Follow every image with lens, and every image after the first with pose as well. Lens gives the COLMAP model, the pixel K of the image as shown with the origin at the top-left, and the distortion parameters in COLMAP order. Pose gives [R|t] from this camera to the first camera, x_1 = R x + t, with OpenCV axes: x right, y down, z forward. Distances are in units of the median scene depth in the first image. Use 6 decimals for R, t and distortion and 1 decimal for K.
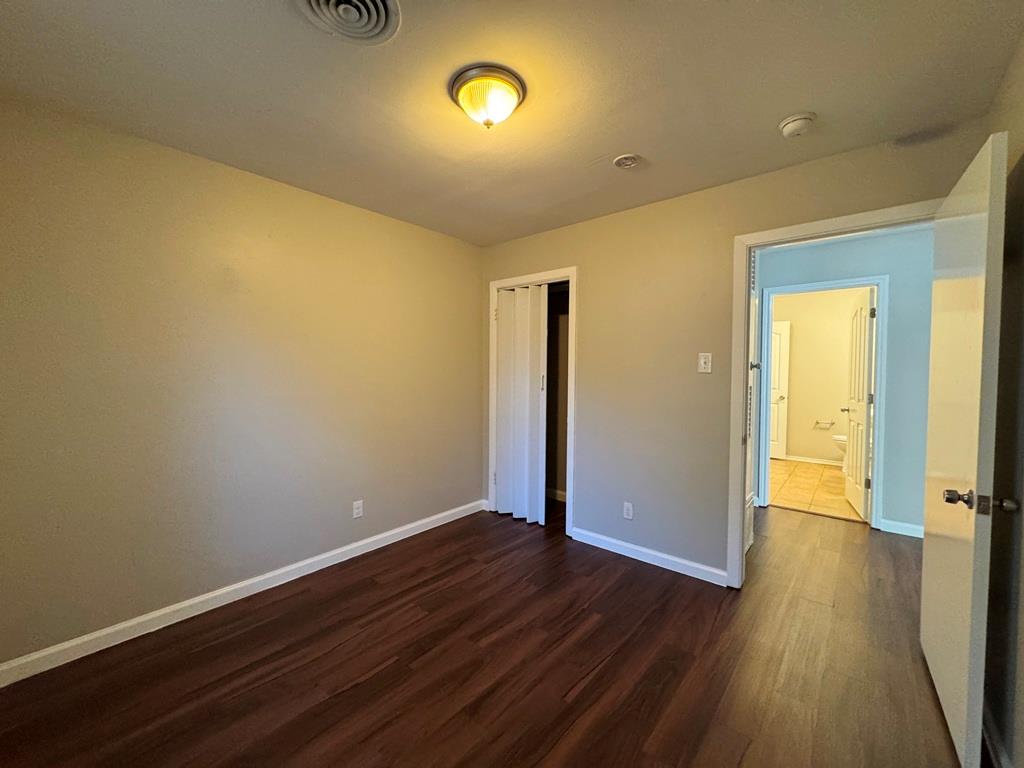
lens RADIAL K [[410.0, 0, 511.5], [0, 410.0, 383.5], [0, 0, 1]] dist [-0.005947, 0.000417]
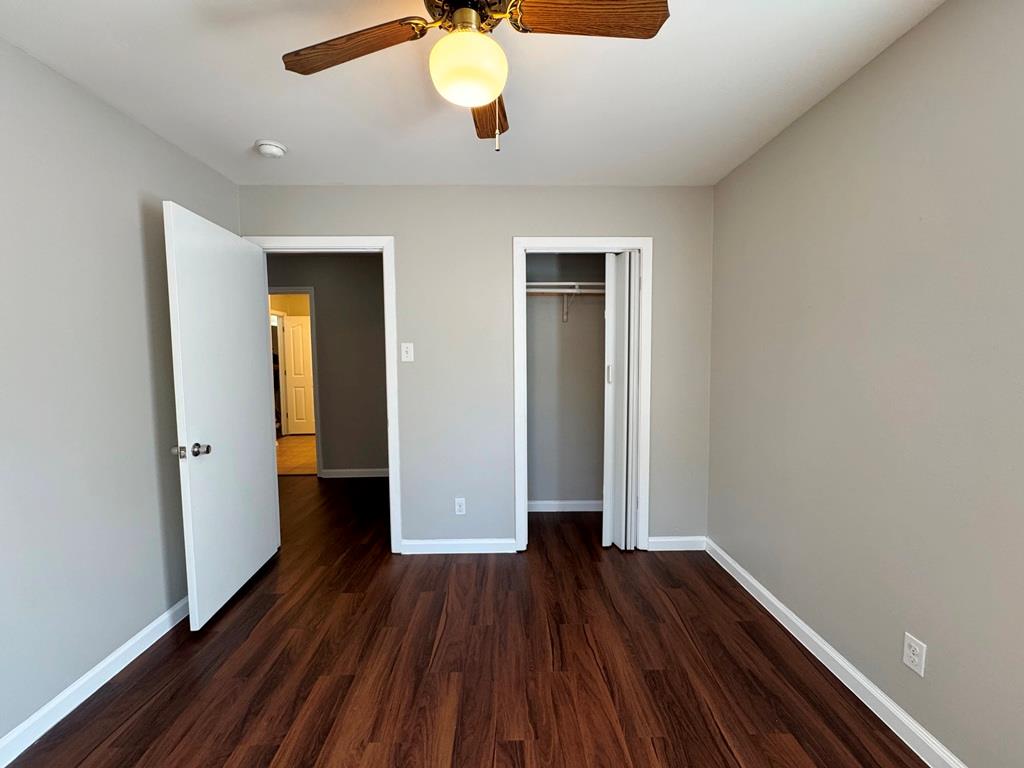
lens RADIAL K [[410.0, 0, 511.6], [0, 410.0, 384.5], [0, 0, 1]] dist [-0.005947, 0.000417]
pose [[0.742897, -0.050653, 0.667487, -0.238190], [0.031146, 0.998669, 0.041120, -0.008663], [-0.668681, -0.009758, 0.743485, 0.202200]]
